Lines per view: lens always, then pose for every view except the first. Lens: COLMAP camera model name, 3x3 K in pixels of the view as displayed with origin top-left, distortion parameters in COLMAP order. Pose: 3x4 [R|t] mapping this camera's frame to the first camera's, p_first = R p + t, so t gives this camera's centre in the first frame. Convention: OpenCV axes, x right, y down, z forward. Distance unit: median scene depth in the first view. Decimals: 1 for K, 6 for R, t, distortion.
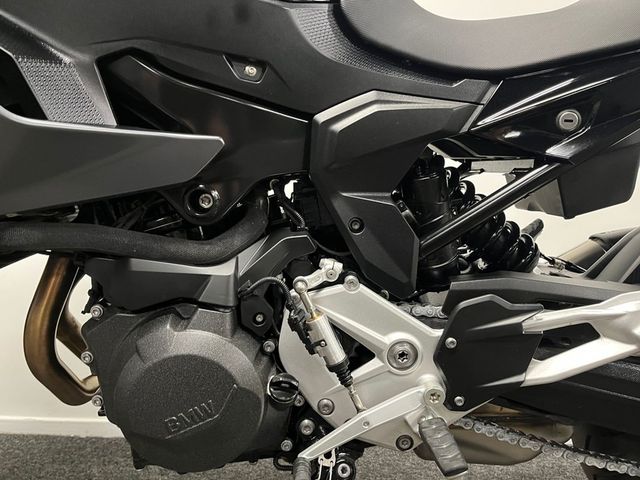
lens RADIAL K [[493.4, 0, 320.0], [0, 493.4, 240.0], [0, 0, 1]] dist [0.009914, 0.000656]
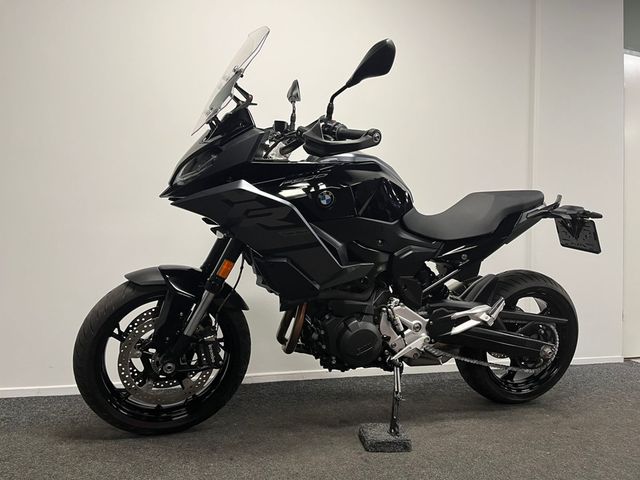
lens RADIAL K [[493.4, 0, 320.0], [0, 493.4, 240.0], [0, 0, 1]] dist [0.009914, 0.000656]
pose [[0.953410, 0.011401, 0.301462, -1.426334], [-0.013966, 0.999882, 0.006355, -0.351483], [-0.301354, -0.010269, 0.953457, -1.889165]]
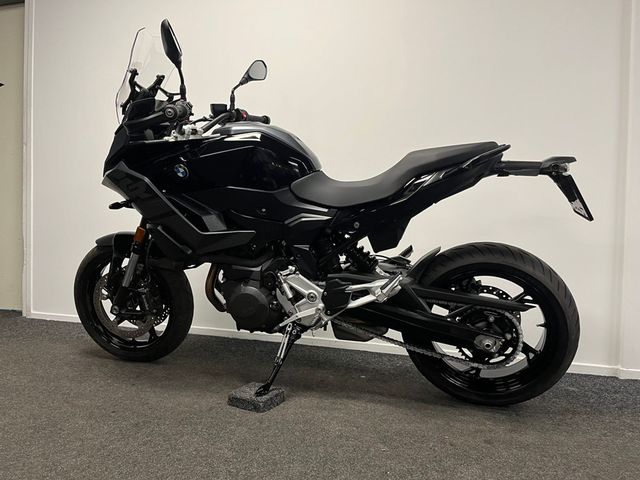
lens RADIAL K [[493.4, 0, 320.0], [0, 493.4, 240.0], [0, 0, 1]] dist [0.009914, 0.000656]
pose [[0.951219, 0.011014, -0.308319, 1.190354], [0.003371, 0.998932, 0.046084, -0.277495], [0.308497, -0.044875, 0.950166, -1.964901]]
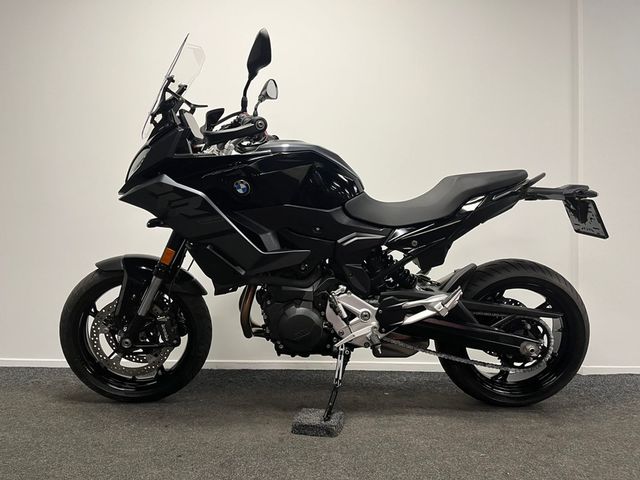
lens RADIAL K [[493.4, 0, 320.0], [0, 493.4, 240.0], [0, 0, 1]] dist [0.009914, 0.000656]
pose [[0.999972, -0.006916, -0.002780, -0.112181], [0.006895, 0.999948, -0.007506, -0.232433], [0.002832, 0.007487, 0.999968, -2.183443]]
